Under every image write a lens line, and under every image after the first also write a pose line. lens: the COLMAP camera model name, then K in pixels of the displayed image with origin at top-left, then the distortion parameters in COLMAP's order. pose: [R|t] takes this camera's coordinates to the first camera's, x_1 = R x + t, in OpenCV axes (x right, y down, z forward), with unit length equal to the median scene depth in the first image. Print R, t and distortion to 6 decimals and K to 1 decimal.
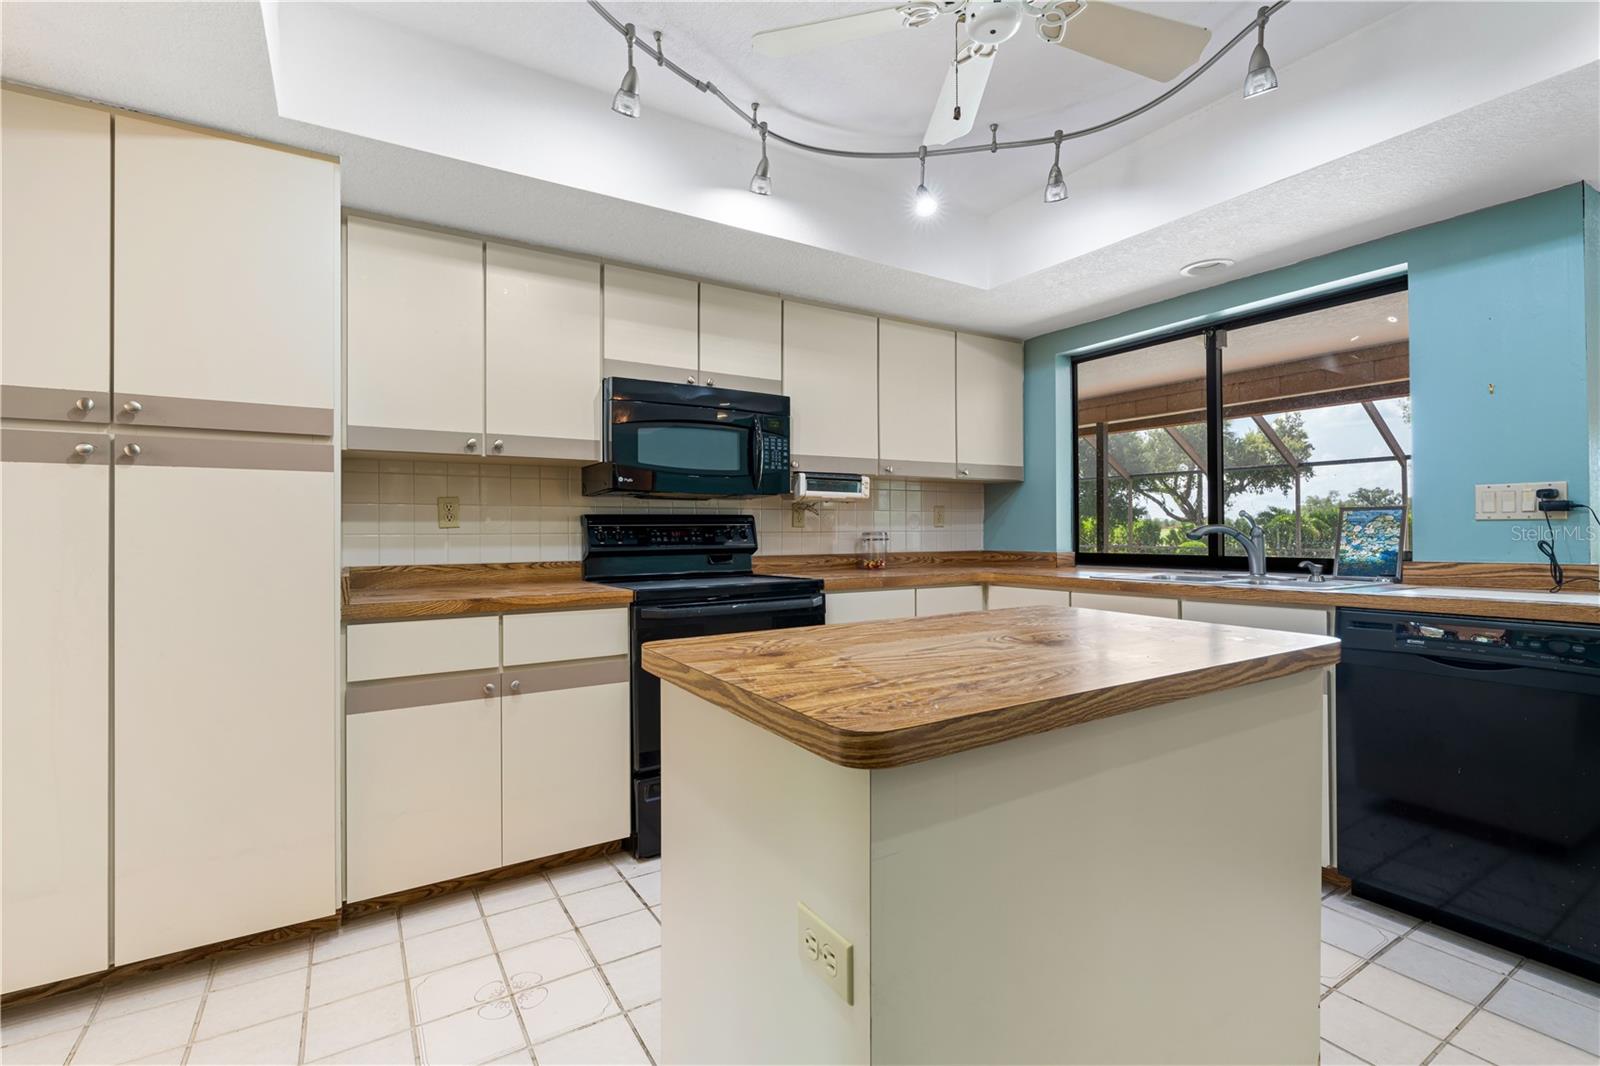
lens RADIAL K [[724.4, 0, 803.3], [0, 724.4, 529.3], [0, 0, 1]] dist [-0.009434, 0.002789]
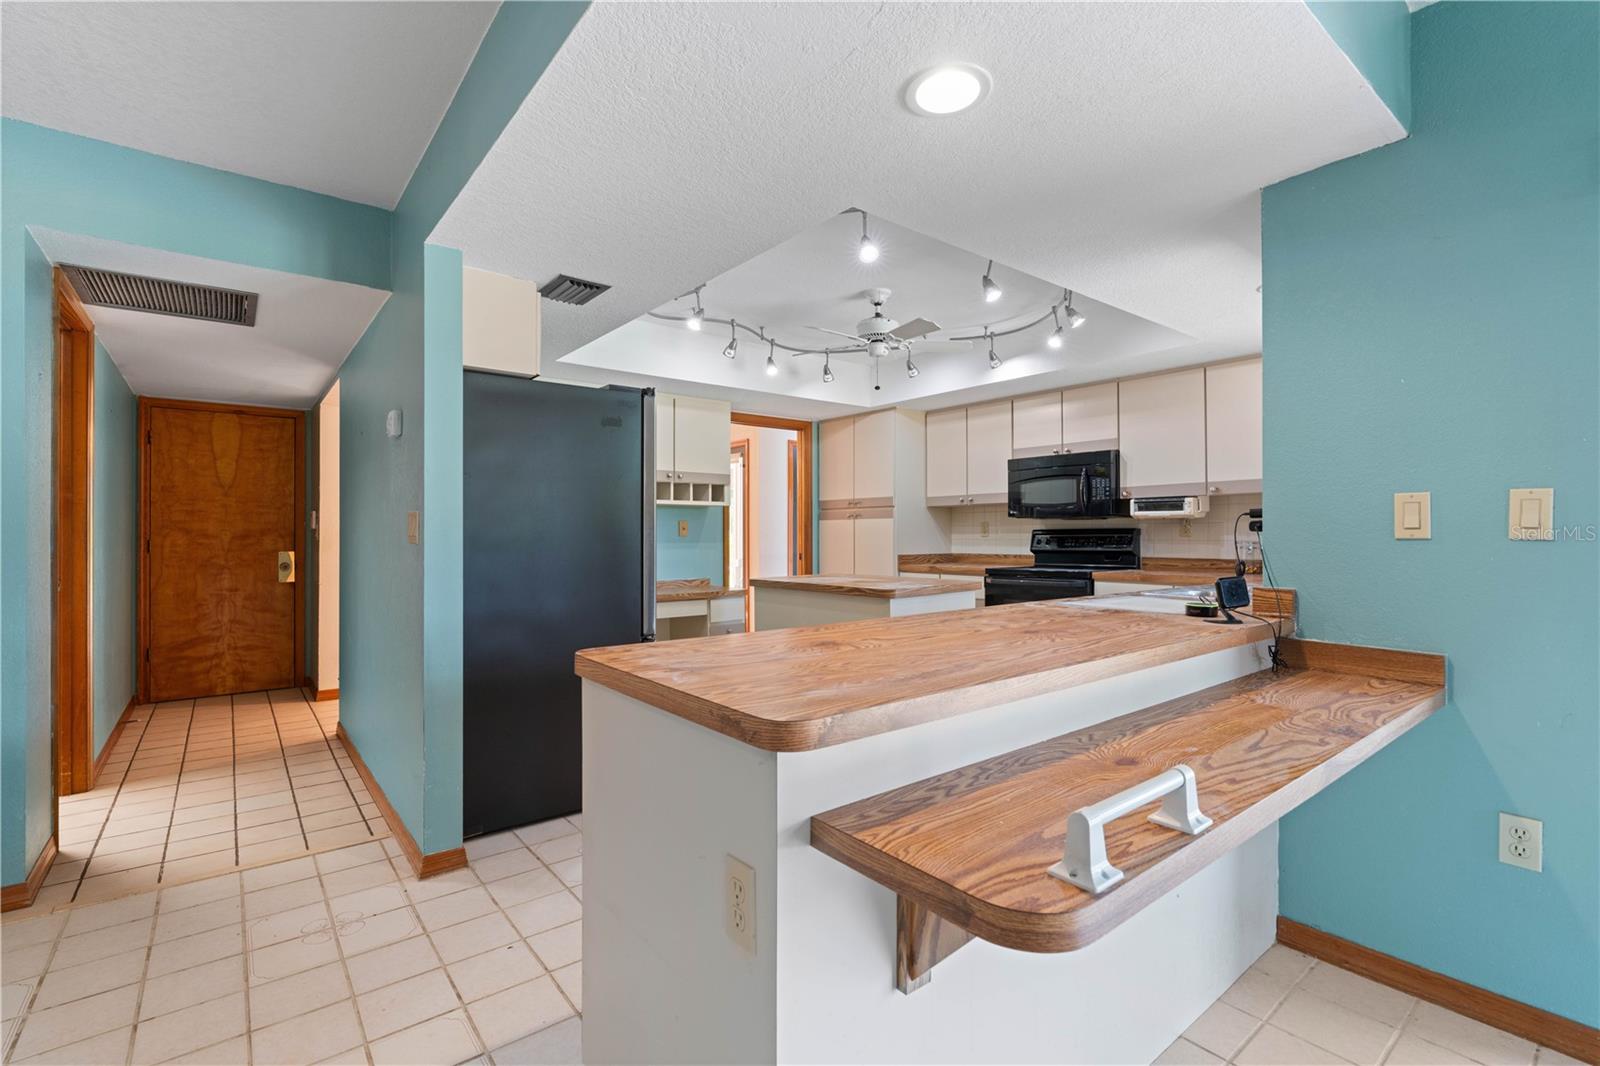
lens RADIAL K [[724.4, 0, 802.0], [0, 724.4, 530.9], [0, 0, 1]] dist [-0.009434, 0.002789]
pose [[0.113938, 0.000553, -0.993488, 1.547017], [0.005147, 0.999986, 0.001147, -0.024218], [0.993475, -0.005244, 0.113934, 0.220399]]
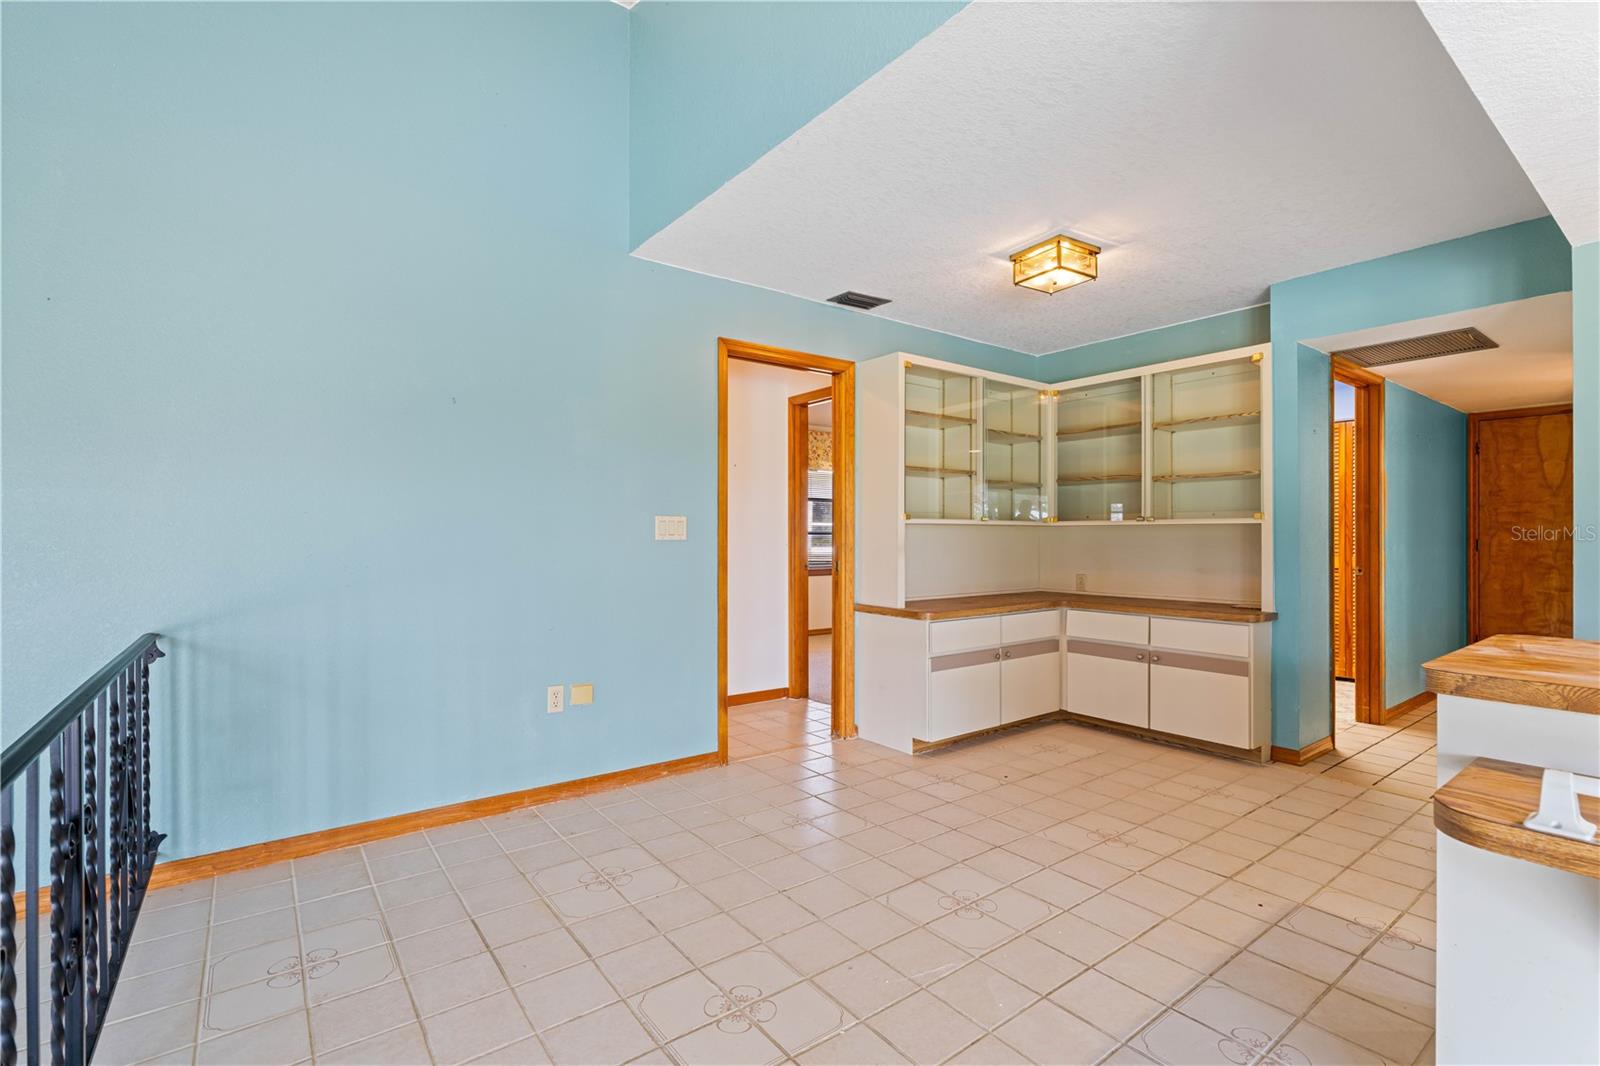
lens RADIAL K [[724.4, 0, 808.7], [0, 724.4, 531.6], [0, 0, 1]] dist [-0.009434, 0.002789]
pose [[-0.995394, 0.005006, -0.095737, 1.649207], [0.005908, 0.999941, -0.009134, -0.022259], [0.095685, -0.009658, -0.995365, 0.654172]]
